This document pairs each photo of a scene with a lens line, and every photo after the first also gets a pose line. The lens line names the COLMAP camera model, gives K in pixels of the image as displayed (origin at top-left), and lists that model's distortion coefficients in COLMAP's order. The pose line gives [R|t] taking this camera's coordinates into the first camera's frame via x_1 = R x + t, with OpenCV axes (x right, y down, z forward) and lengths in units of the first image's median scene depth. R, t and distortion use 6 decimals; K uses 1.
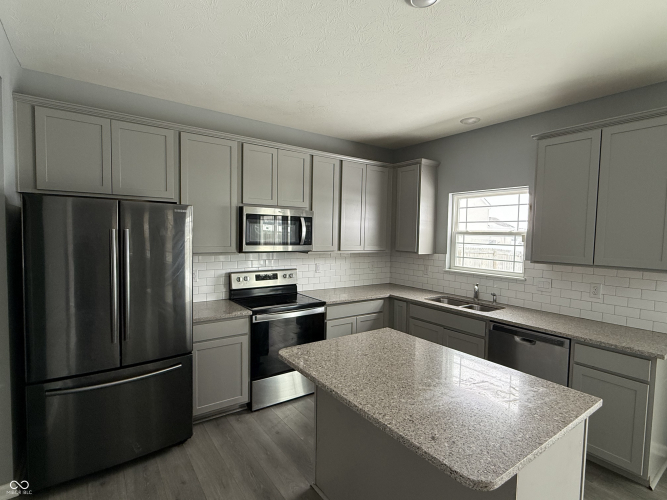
lens RADIAL K [[339.2, 0, 334.0], [0, 339.2, 250.2], [0, 0, 1]] dist [-0.000113, -0.001577]
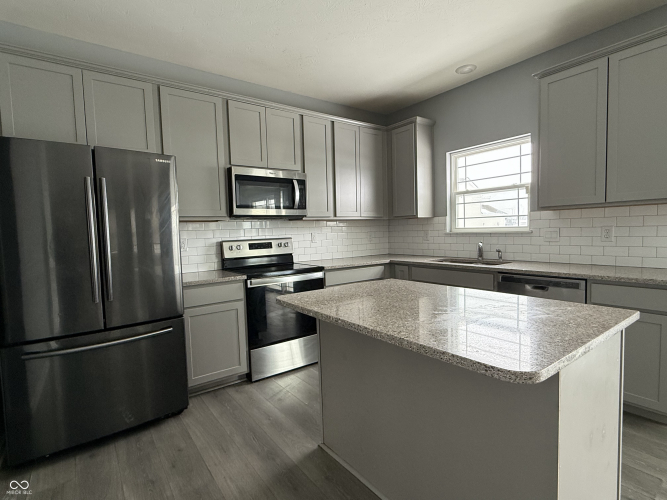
lens RADIAL K [[339.2, 0, 332.6], [0, 339.2, 250.9], [0, 0, 1]] dist [-0.000113, -0.001577]
pose [[0.998669, -0.050093, 0.012277, -0.011063], [0.050012, 0.998725, 0.006833, 0.116546], [-0.012604, -0.006210, 0.999901, 0.056589]]
